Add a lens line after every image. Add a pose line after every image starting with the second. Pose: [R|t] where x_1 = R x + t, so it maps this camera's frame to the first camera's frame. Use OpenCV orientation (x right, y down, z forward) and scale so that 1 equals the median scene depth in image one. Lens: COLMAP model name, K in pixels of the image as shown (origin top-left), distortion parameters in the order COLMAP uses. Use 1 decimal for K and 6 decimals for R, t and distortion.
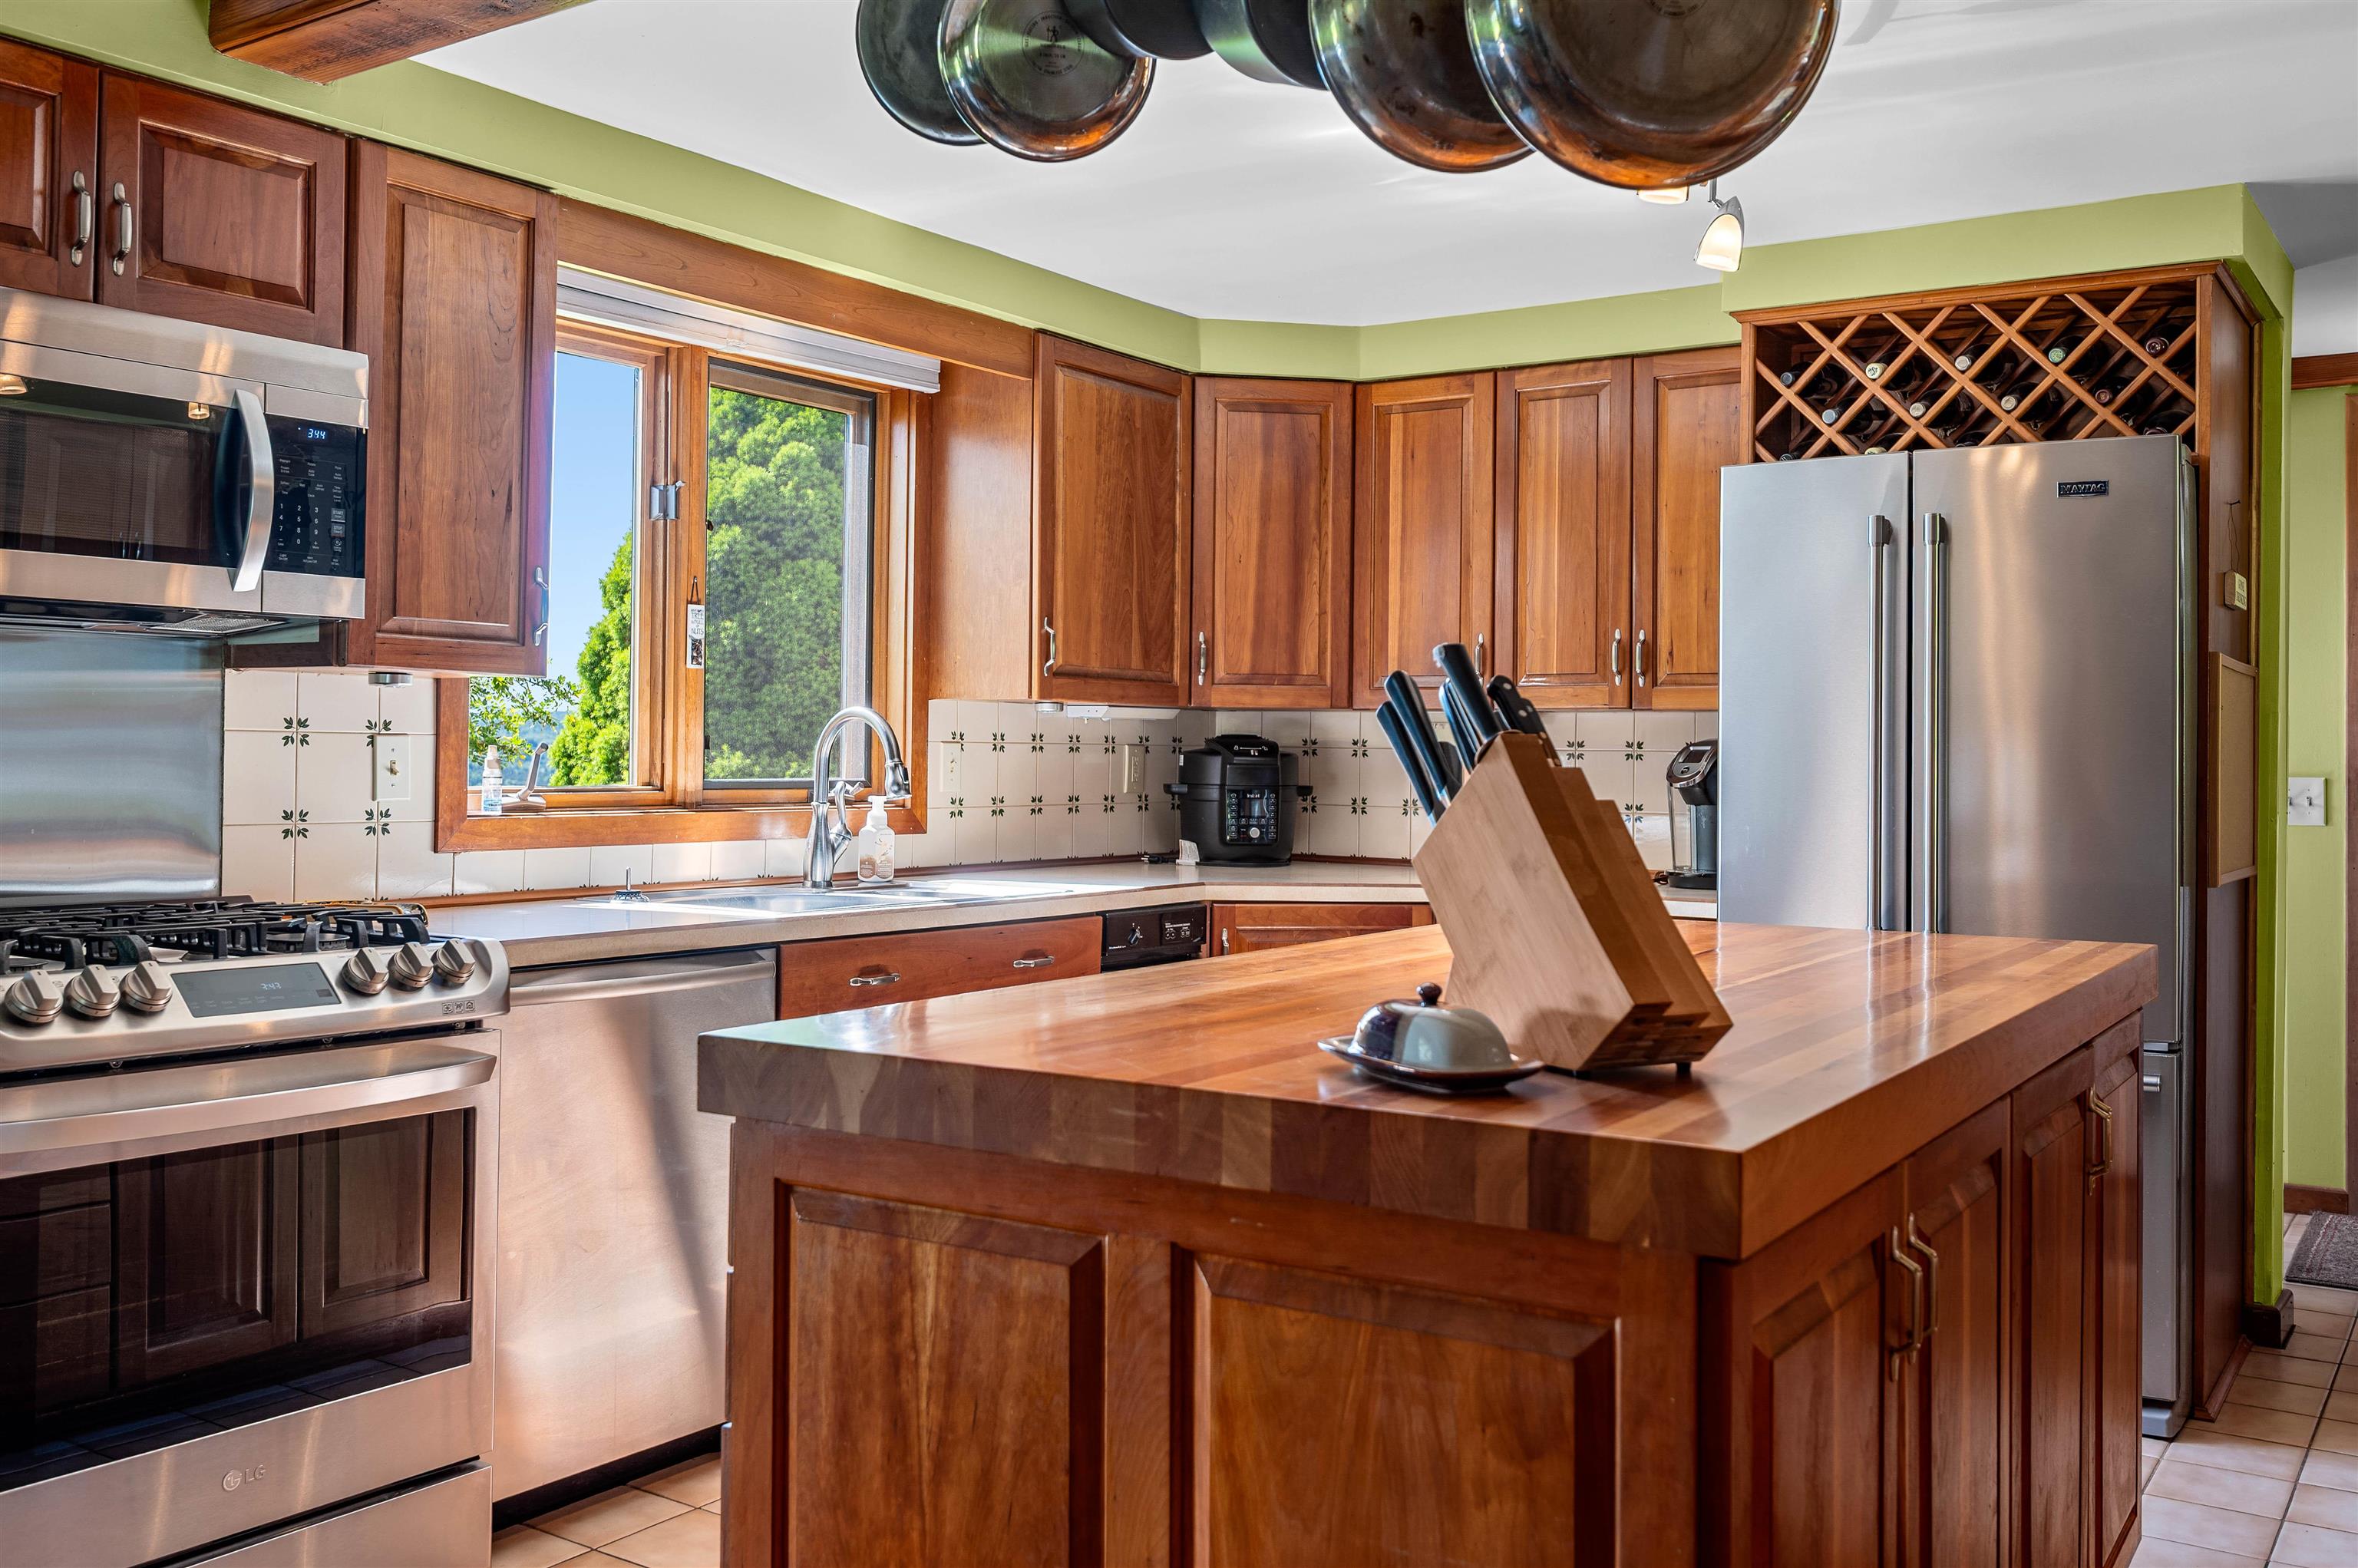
lens RADIAL K [[2061.3, 0, 1178.5], [0, 2061.3, 727.5], [0, 0, 1]] dist [-0.009977, -0.007308]
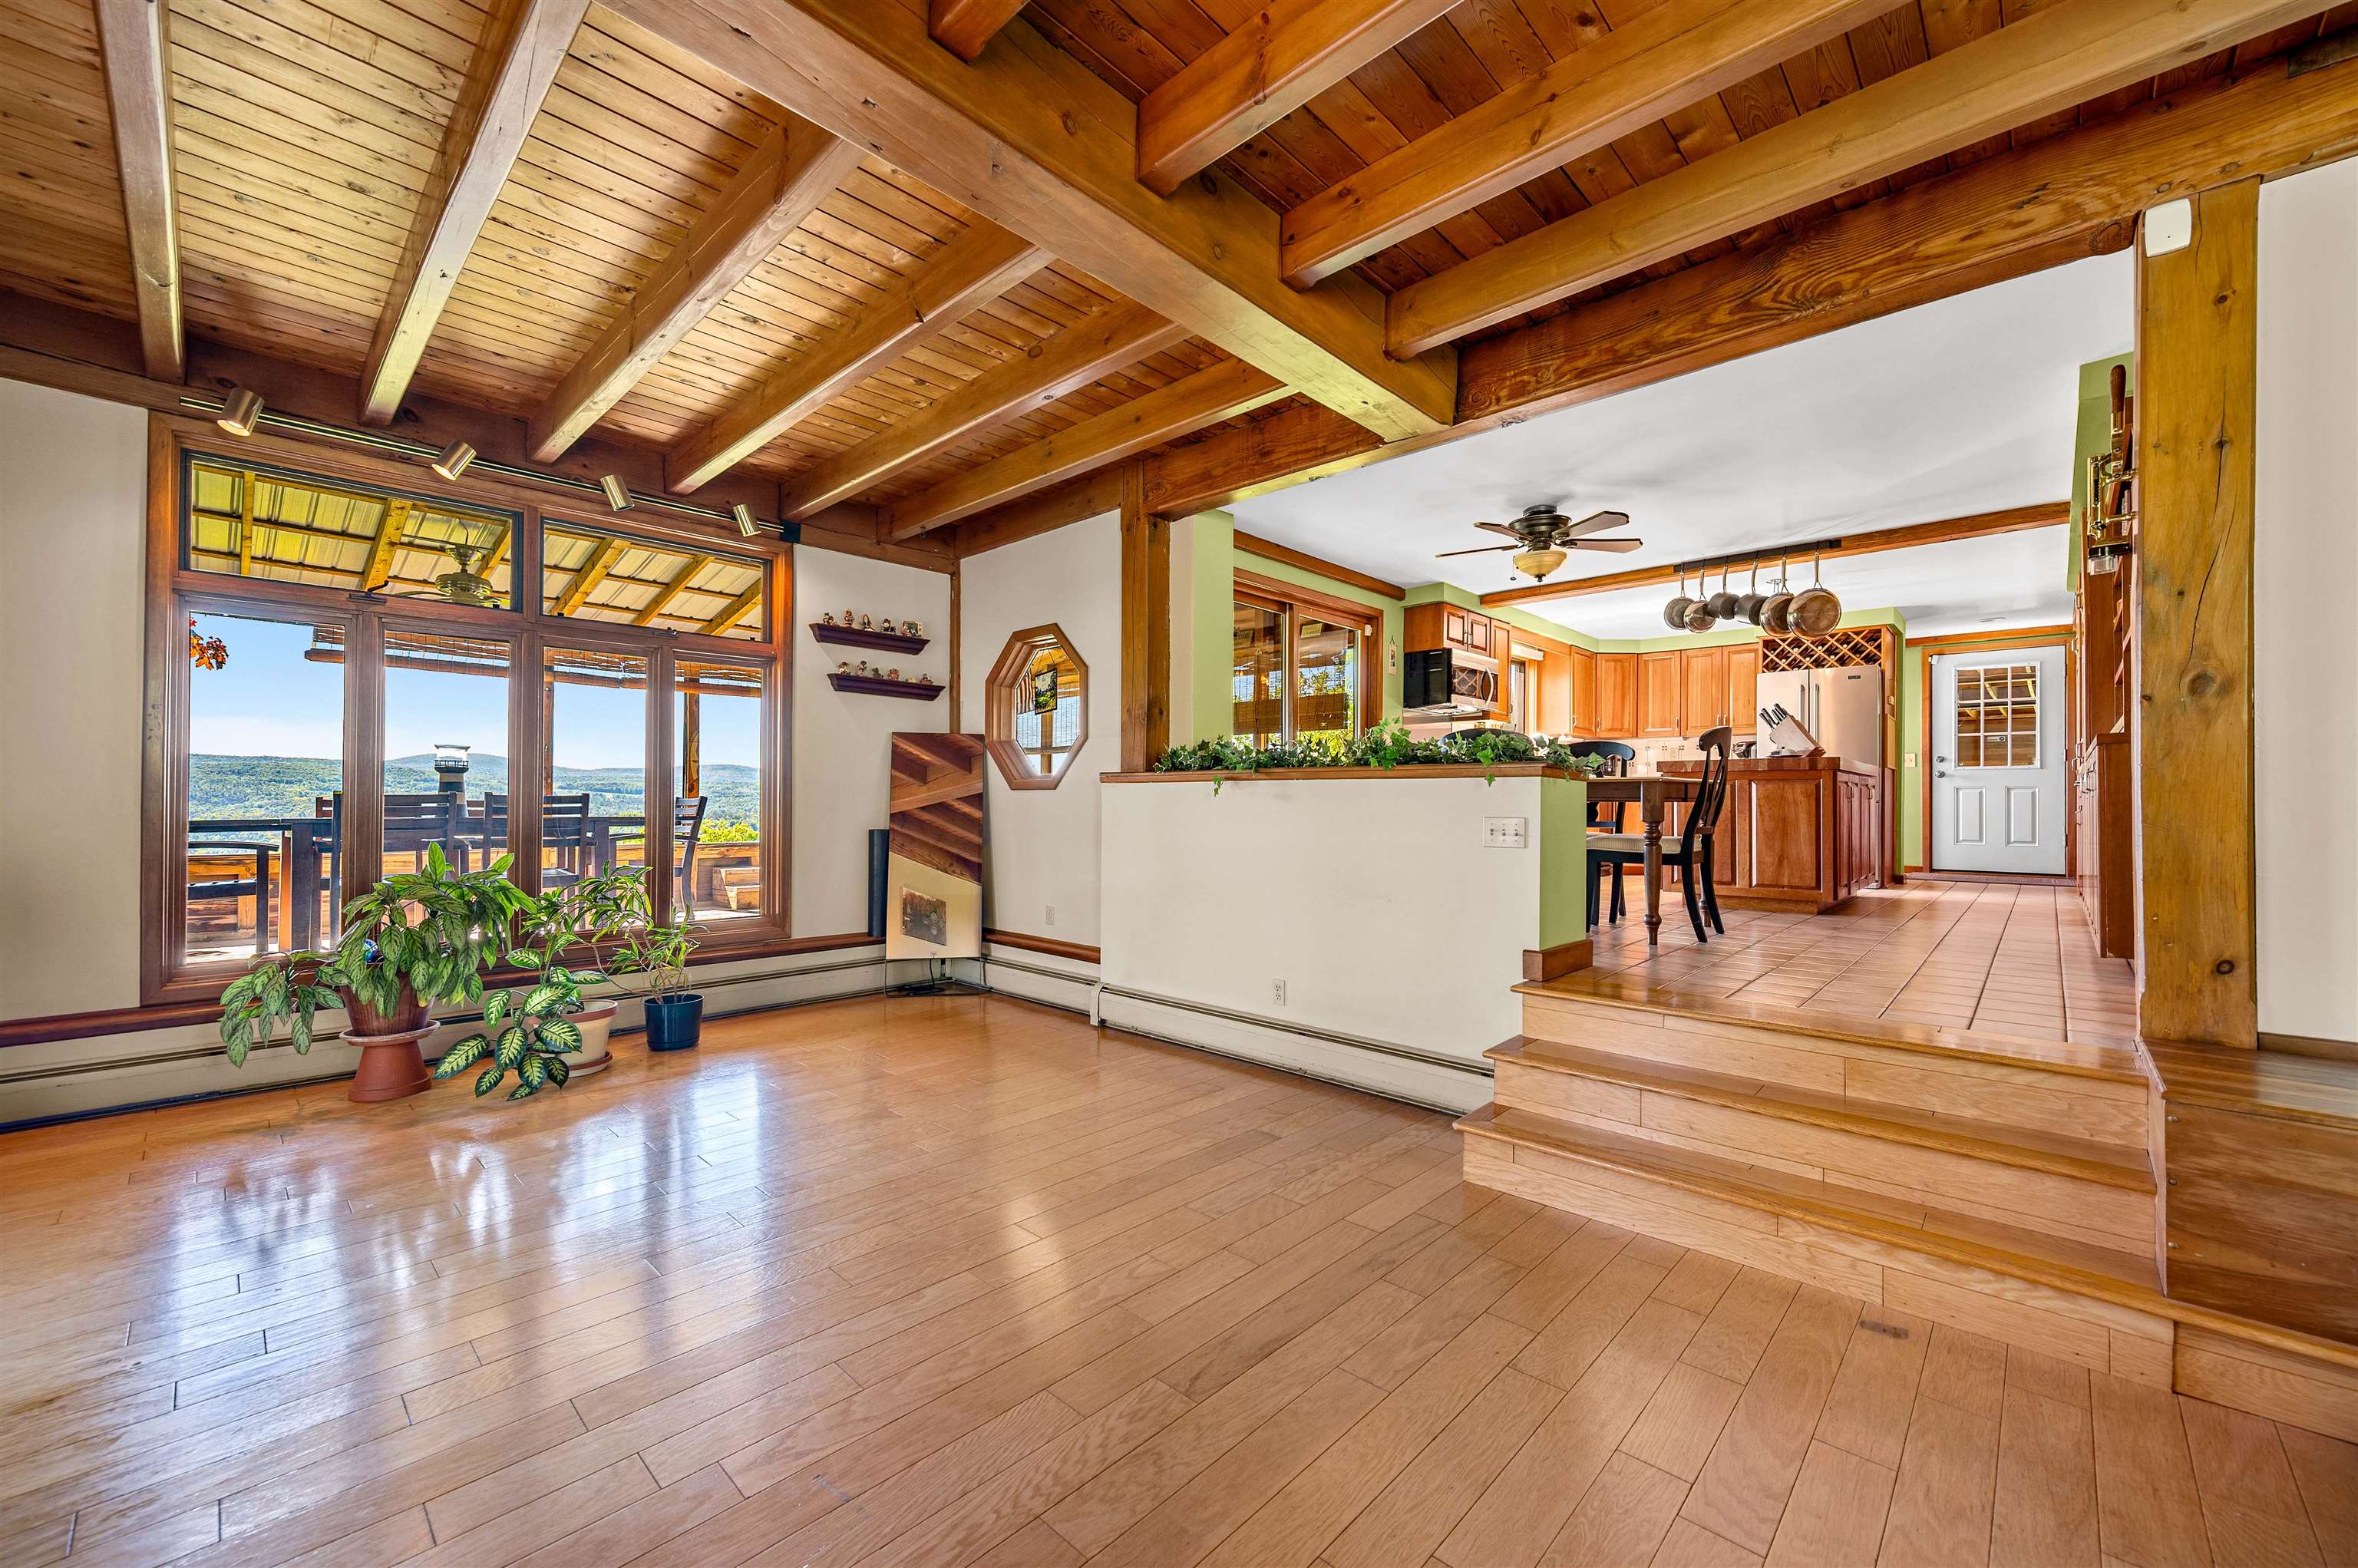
lens RADIAL K [[922.2, 0, 1183.0], [0, 922.2, 792.6], [0, 0, 1]] dist [-0.000895, -0.000077]
pose [[0.986831, -0.002557, -0.161734, -0.642248], [0.003027, 0.999992, 0.002656, 0.117898], [0.161726, -0.003110, 0.986831, -1.152163]]
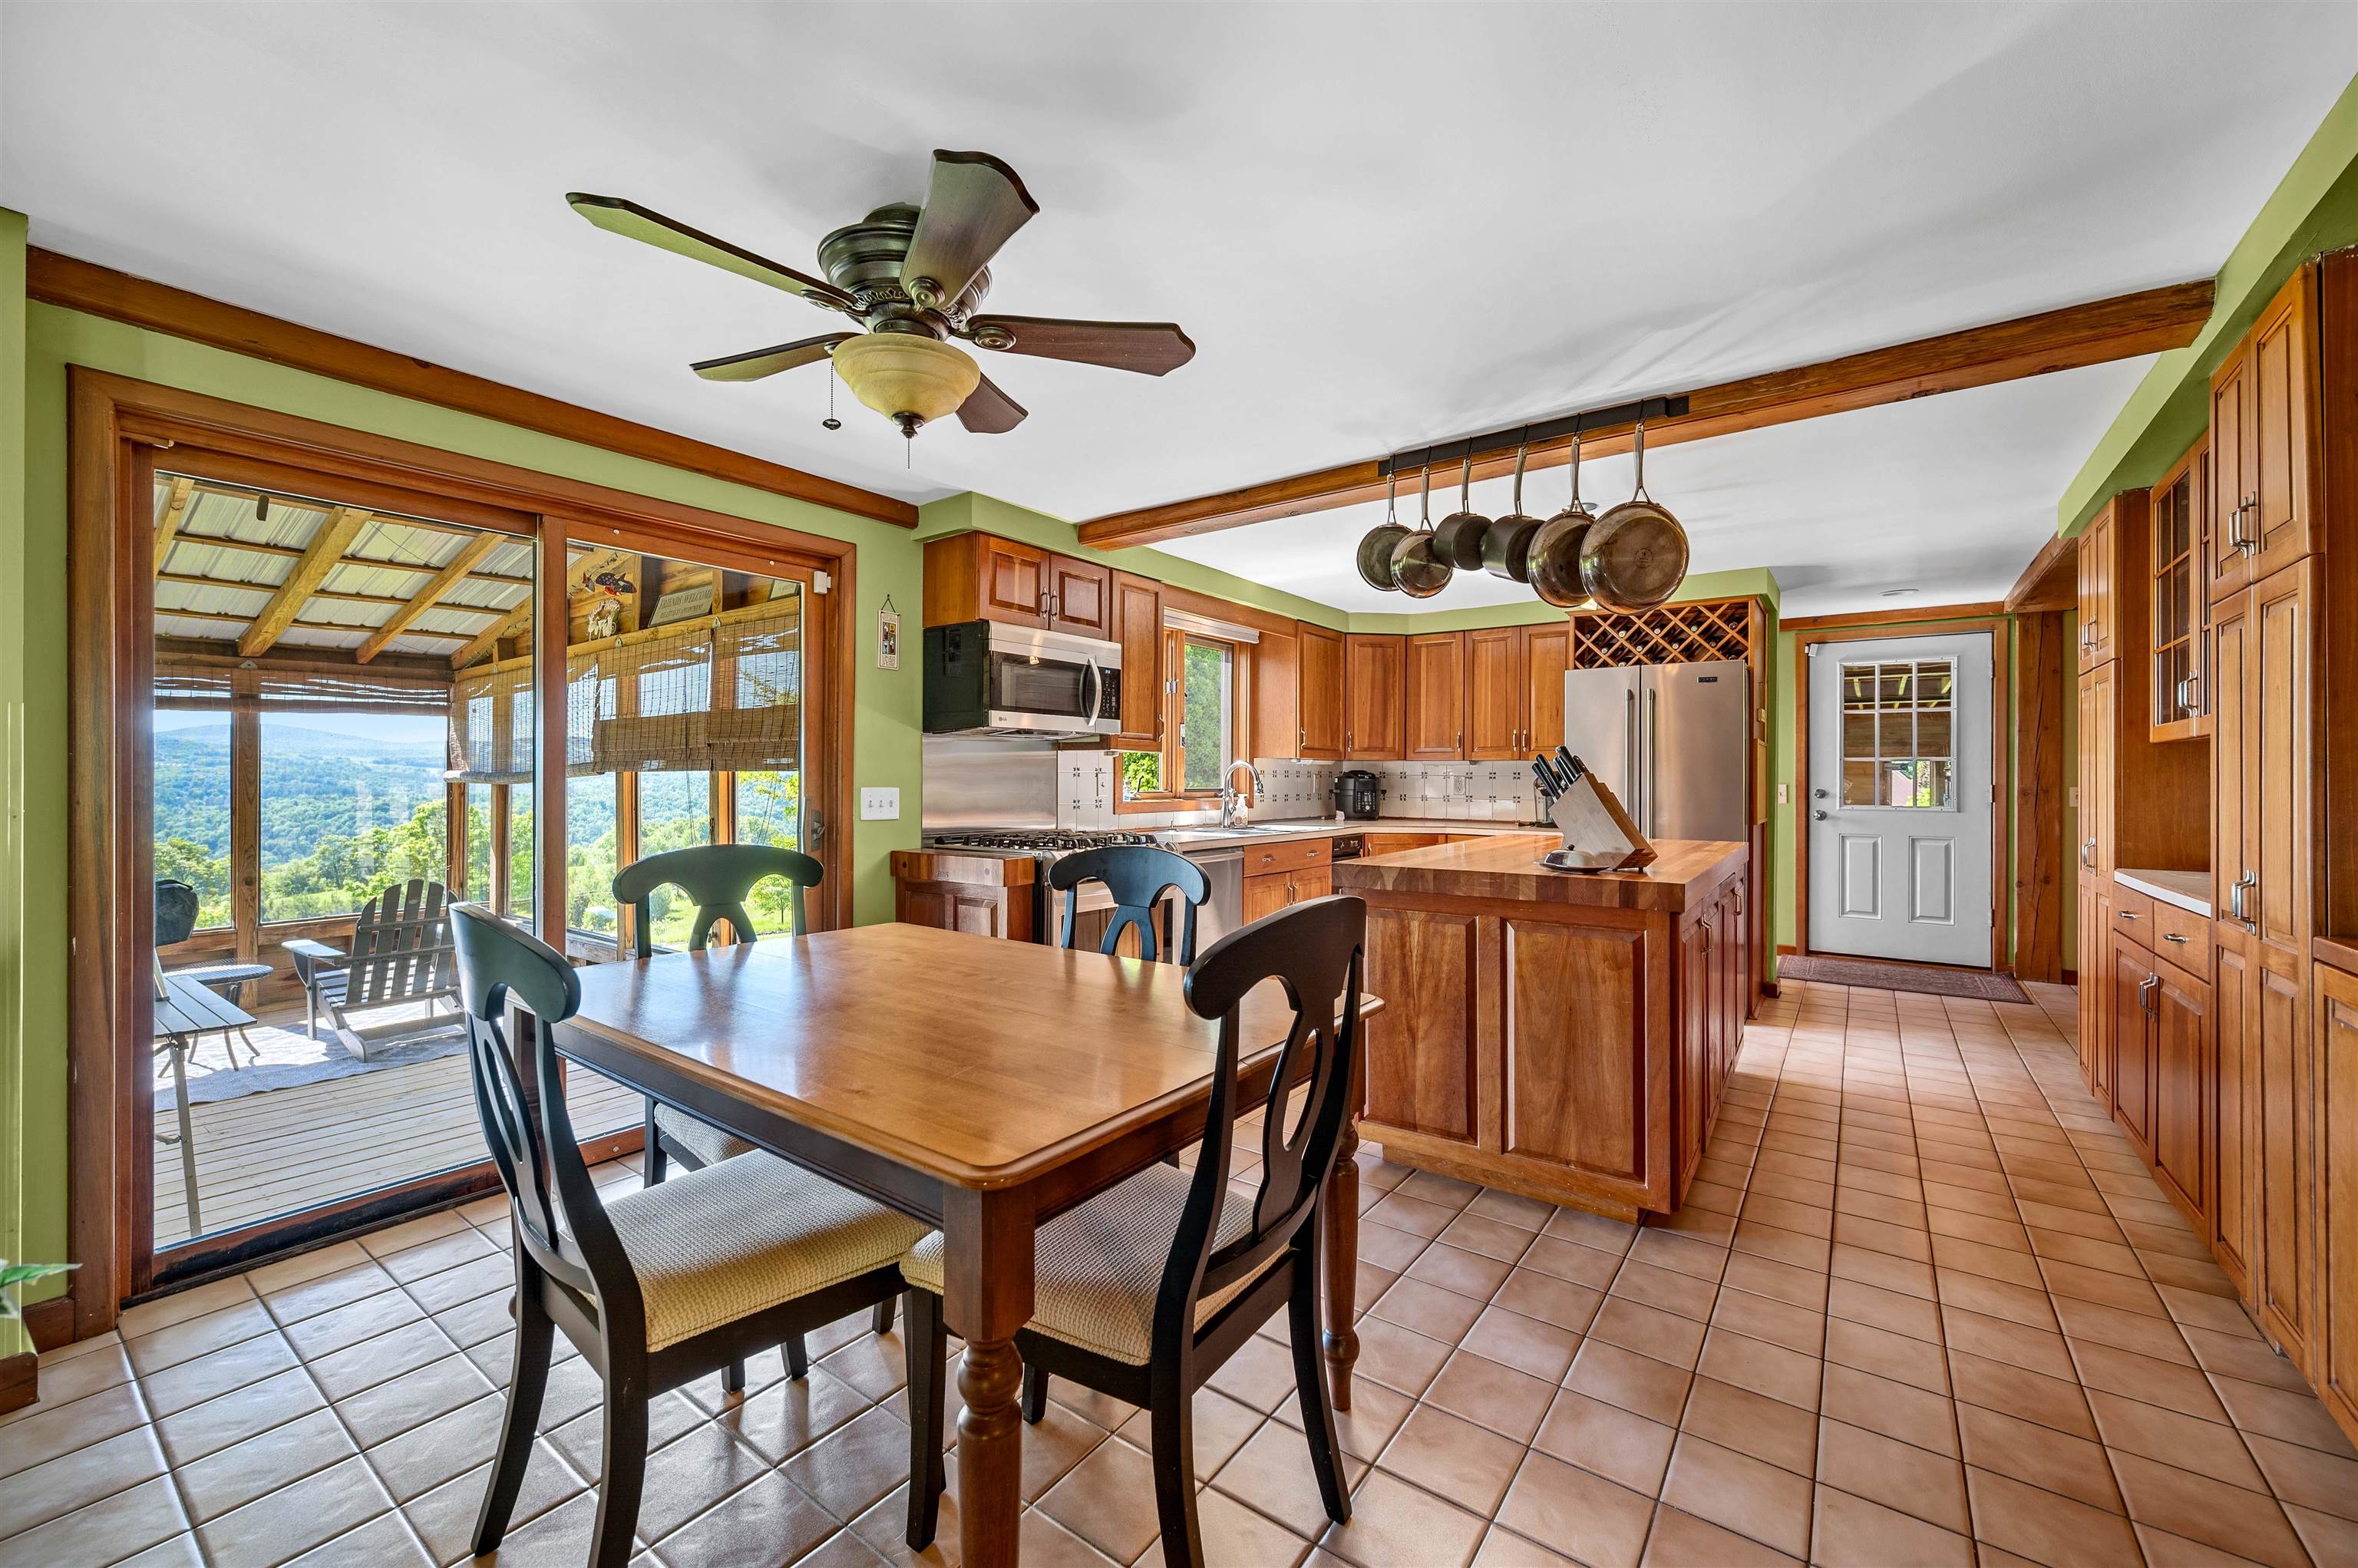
lens RADIAL K [[934.8, 0, 1181.0], [0, 934.8, 775.8], [0, 0, 1]] dist [0.000377, 0.000138]
pose [[0.999203, -0.005055, -0.039594, -0.204229], [0.005528, 0.999914, 0.011865, -0.006517], [0.039530, -0.012074, 0.999145, -0.263613]]
